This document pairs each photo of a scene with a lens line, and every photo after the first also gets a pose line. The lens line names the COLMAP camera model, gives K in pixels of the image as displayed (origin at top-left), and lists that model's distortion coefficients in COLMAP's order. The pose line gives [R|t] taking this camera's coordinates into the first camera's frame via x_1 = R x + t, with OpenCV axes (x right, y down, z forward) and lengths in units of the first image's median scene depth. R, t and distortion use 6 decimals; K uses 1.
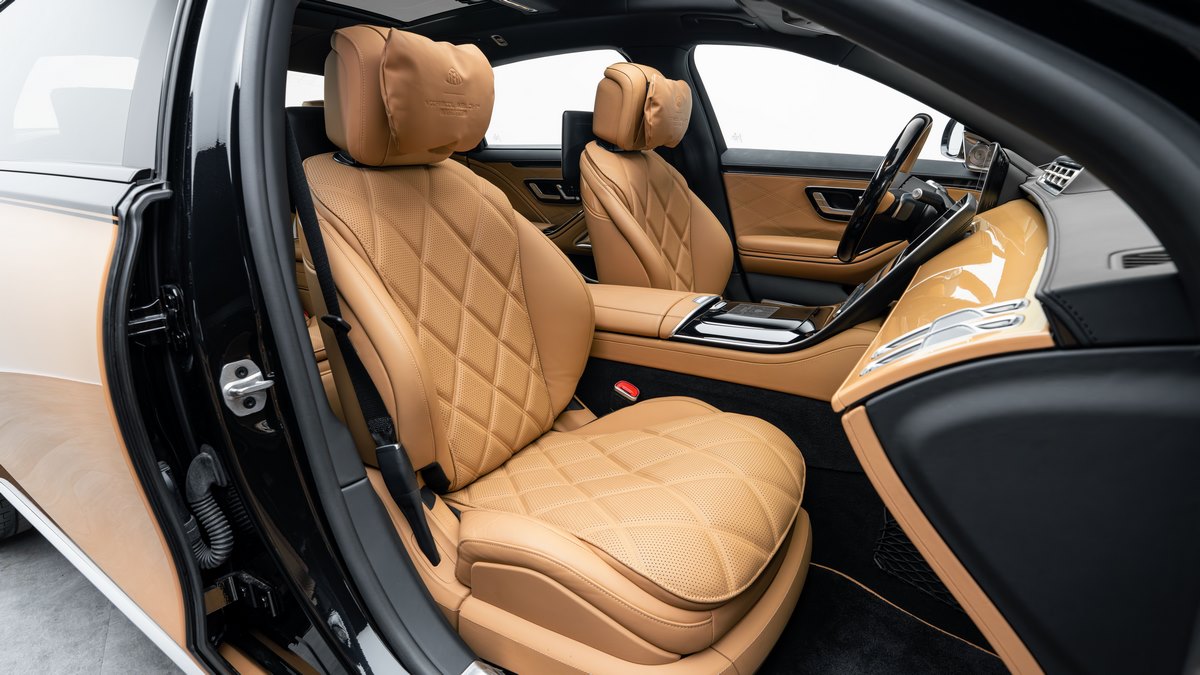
lens RADIAL K [[610.0, 0, 600.0], [0, 610.0, 337.5], [0, 0, 1]] dist [-0.068069, 0.035384]
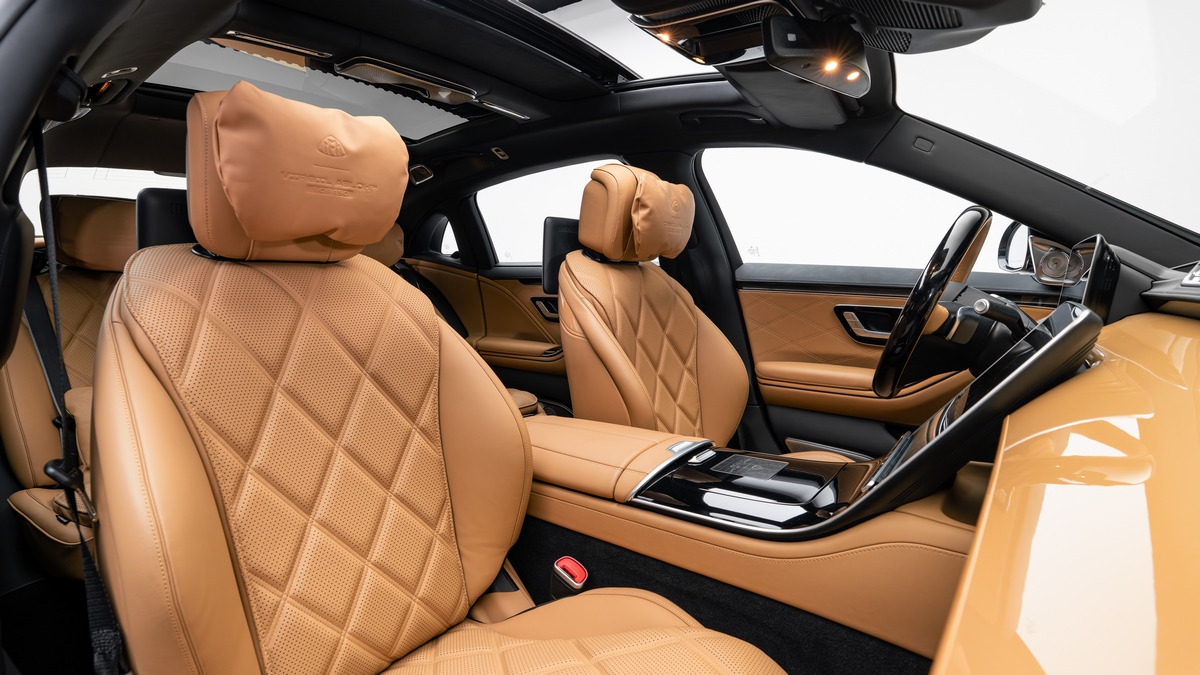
lens RADIAL K [[565.2, 0, 600.0], [0, 565.2, 337.5], [0, 0, 1]] dist [-0.077643, 0.035080]
pose [[0.994180, 0.020680, -0.105724, 0.130128], [-0.041589, 0.978998, -0.199585, -0.048130], [0.099376, 0.202820, 0.974160, 0.285631]]
